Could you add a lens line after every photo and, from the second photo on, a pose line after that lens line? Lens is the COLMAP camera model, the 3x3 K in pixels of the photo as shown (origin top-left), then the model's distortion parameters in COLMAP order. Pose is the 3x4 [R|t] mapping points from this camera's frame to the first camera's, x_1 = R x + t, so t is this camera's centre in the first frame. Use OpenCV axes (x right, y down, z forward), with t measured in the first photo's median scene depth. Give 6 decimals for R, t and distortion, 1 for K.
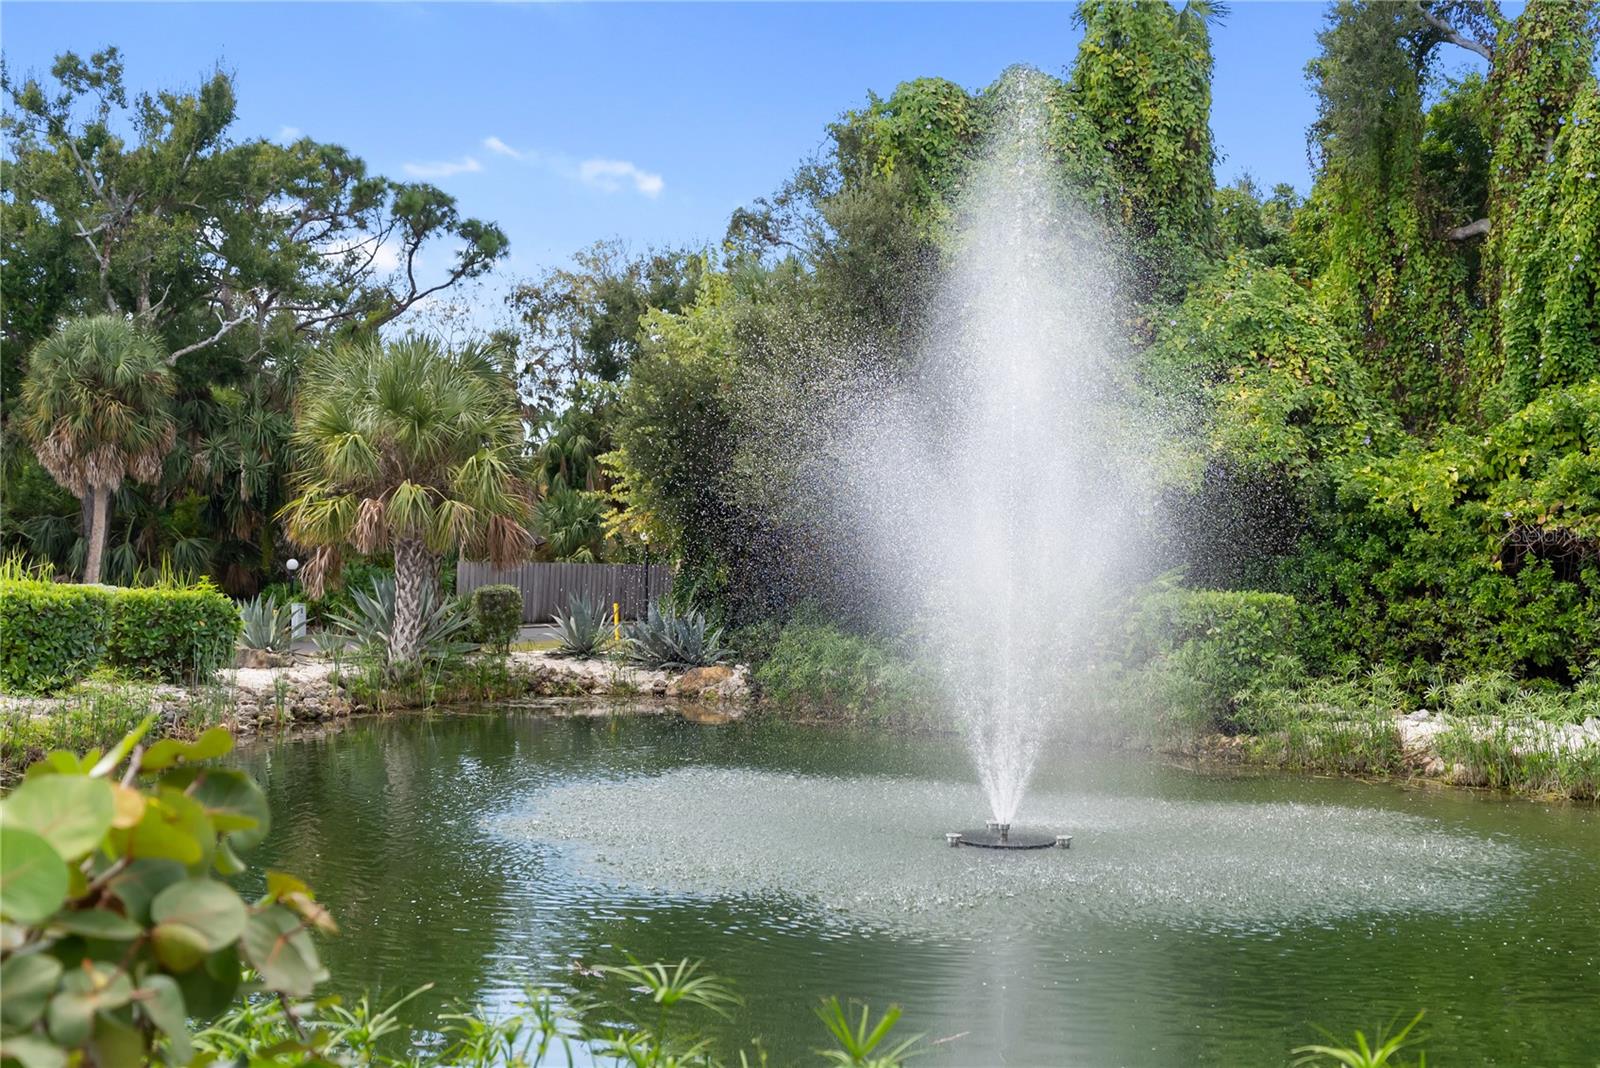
lens RADIAL K [[1759.0, 0, 800.0], [0, 1759.0, 534.0], [0, 0, 1]] dist [0.004956, -0.004459]
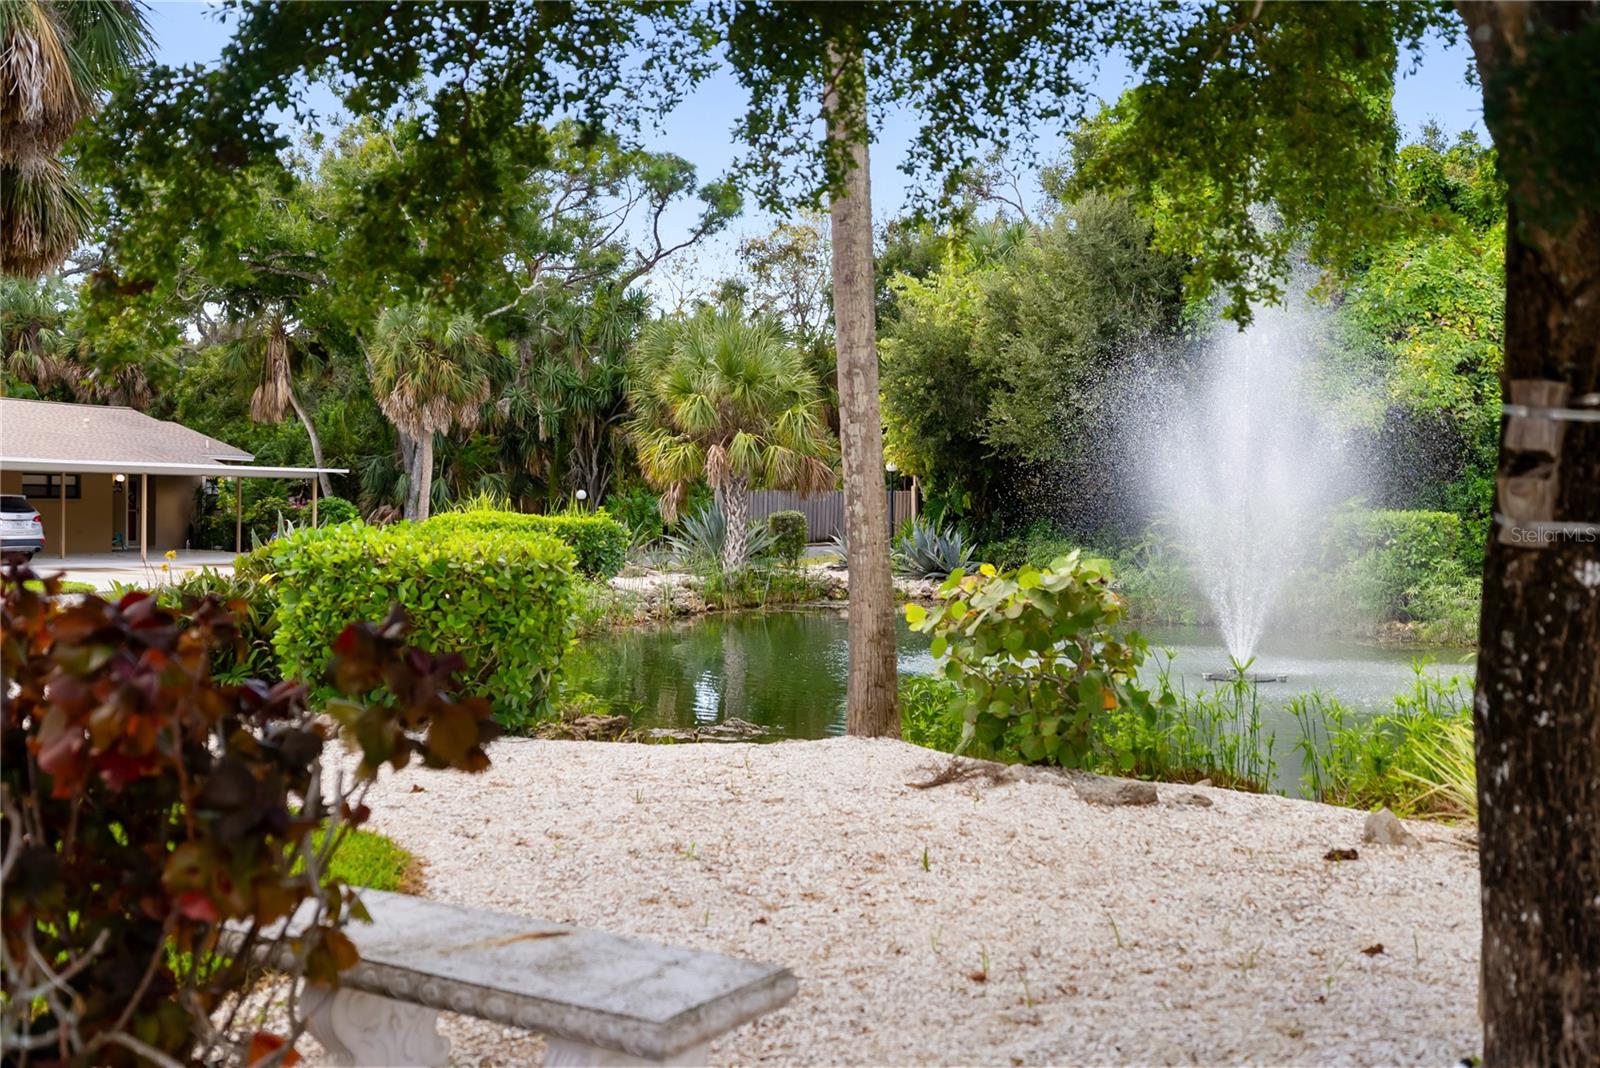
lens RADIAL K [[1606.7, 0, 800.0], [0, 1606.7, 534.0], [0, 0, 1]] dist [0.001125, 0.005155]
pose [[0.991912, -0.007855, -0.126687, -0.030788], [0.013516, 0.998945, 0.043891, -0.005523], [0.126208, -0.045248, 0.990971, -0.150820]]
